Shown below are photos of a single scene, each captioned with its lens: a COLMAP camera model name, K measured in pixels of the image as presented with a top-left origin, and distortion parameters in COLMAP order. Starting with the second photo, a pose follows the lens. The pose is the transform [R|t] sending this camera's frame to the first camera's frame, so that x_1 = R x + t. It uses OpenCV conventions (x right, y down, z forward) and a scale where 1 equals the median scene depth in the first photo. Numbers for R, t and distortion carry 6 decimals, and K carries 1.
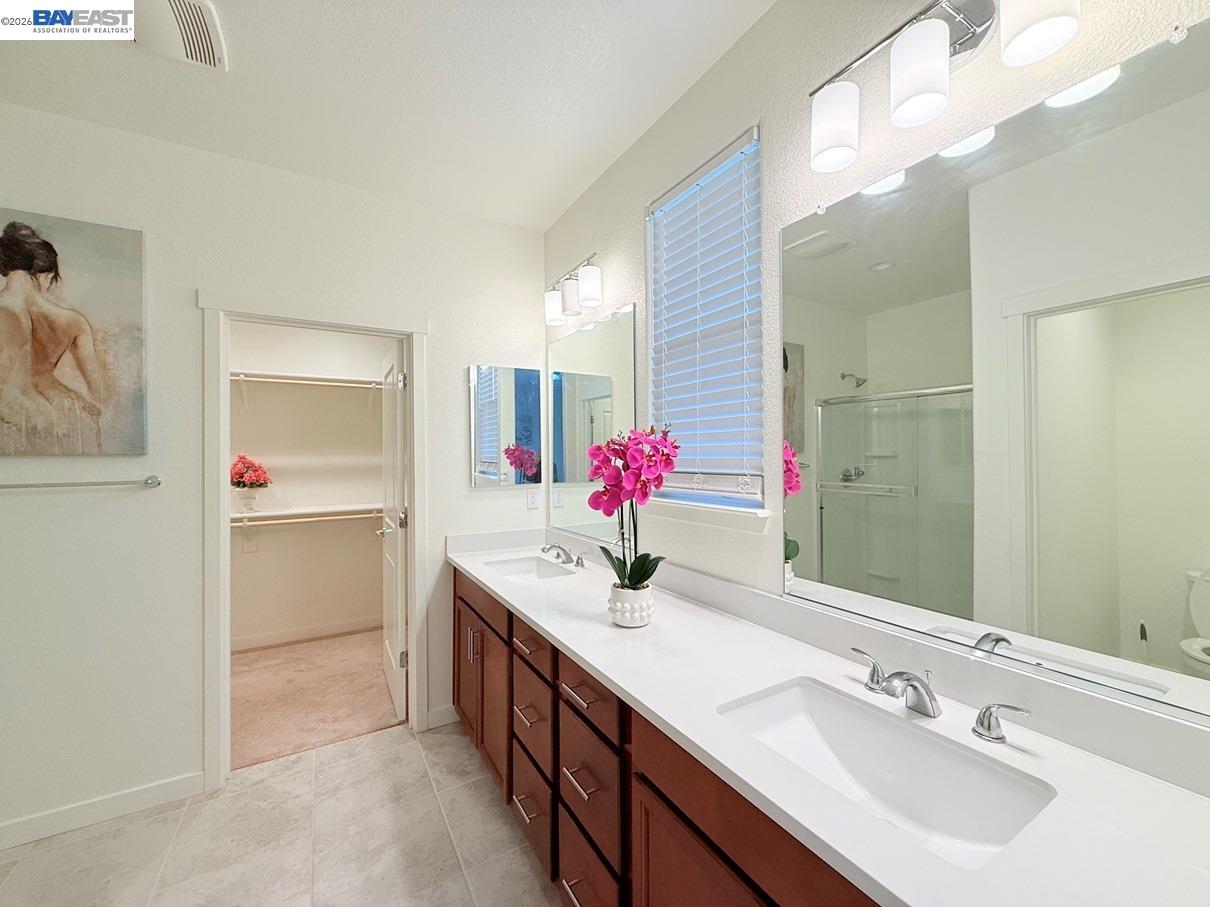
lens RADIAL K [[482.0, 0, 595.3], [0, 482.0, 452.2], [0, 0, 1]] dist [-0.001228, -0.000798]
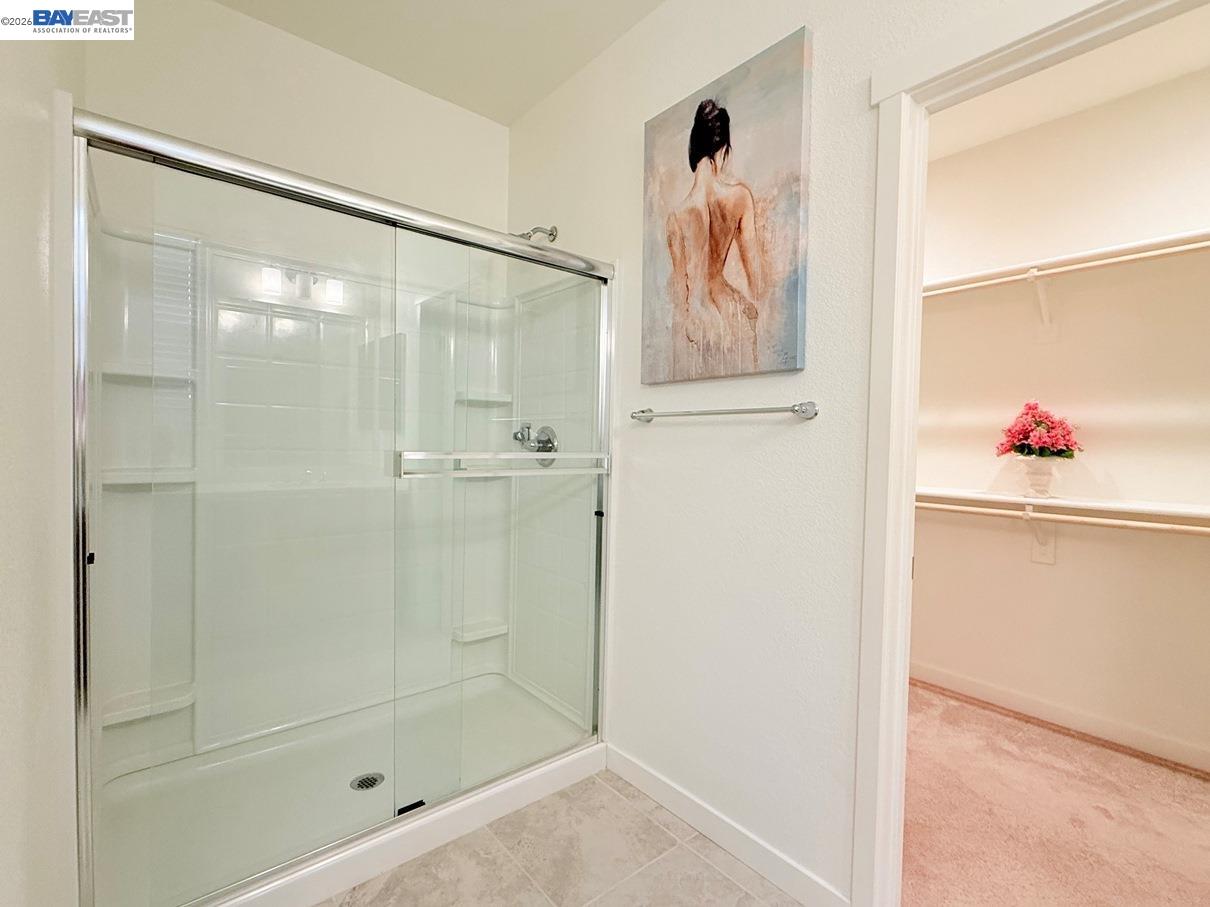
lens RADIAL K [[575.0, 0, 601.6], [0, 575.0, 451.6], [0, 0, 1]] dist [0.000622, 0.003127]
pose [[0.190442, 0.033338, -0.981132, -0.214439], [-0.015637, 0.999399, 0.030924, 0.102068], [0.981574, 0.009453, 0.190848, 0.605443]]
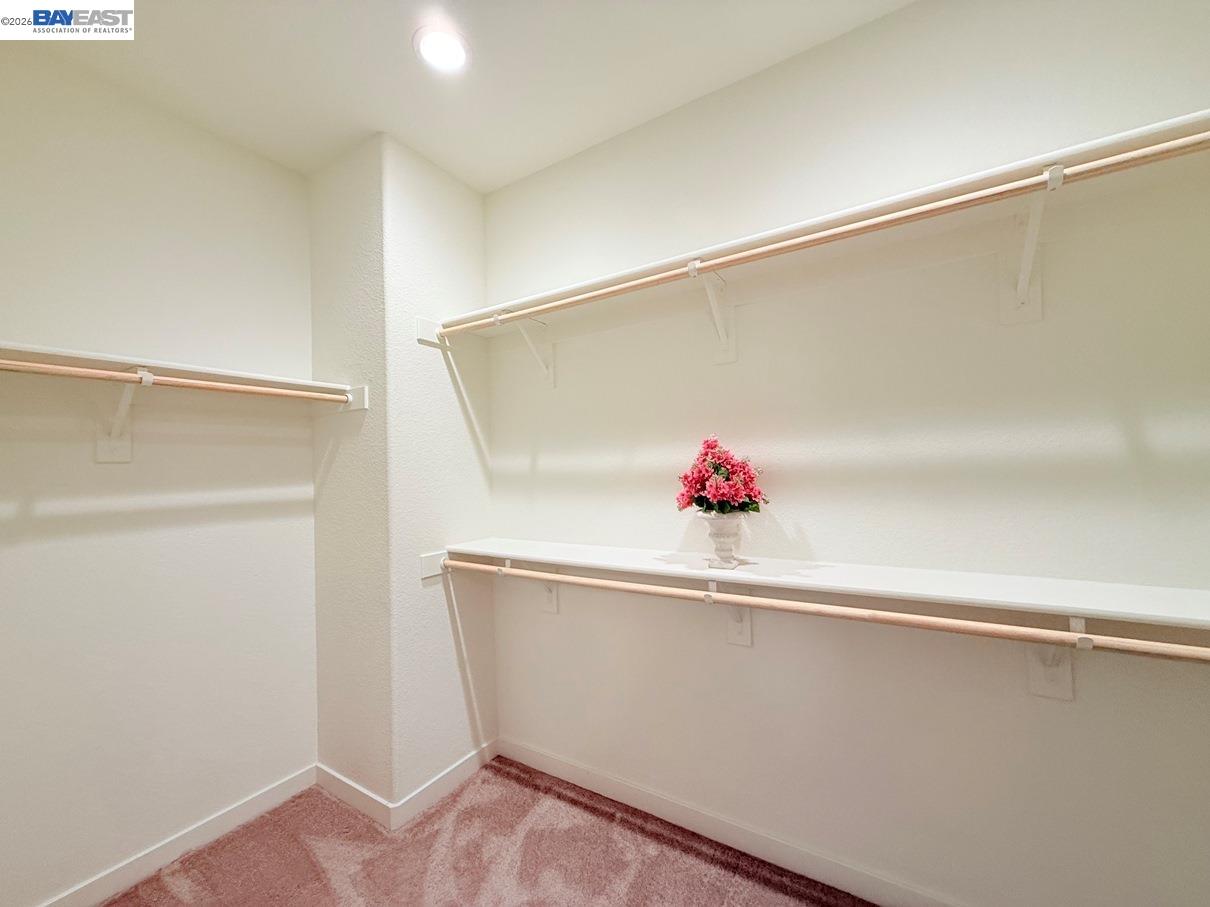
lens RADIAL K [[482.0, 0, 606.6], [0, 482.0, 454.6], [0, 0, 1]] dist [-0.001228, -0.000798]
pose [[0.485148, -0.031179, -0.873876, -0.713150], [0.032033, 0.999327, -0.017871, 0.048122], [0.873845, -0.019322, 0.485820, 1.301460]]
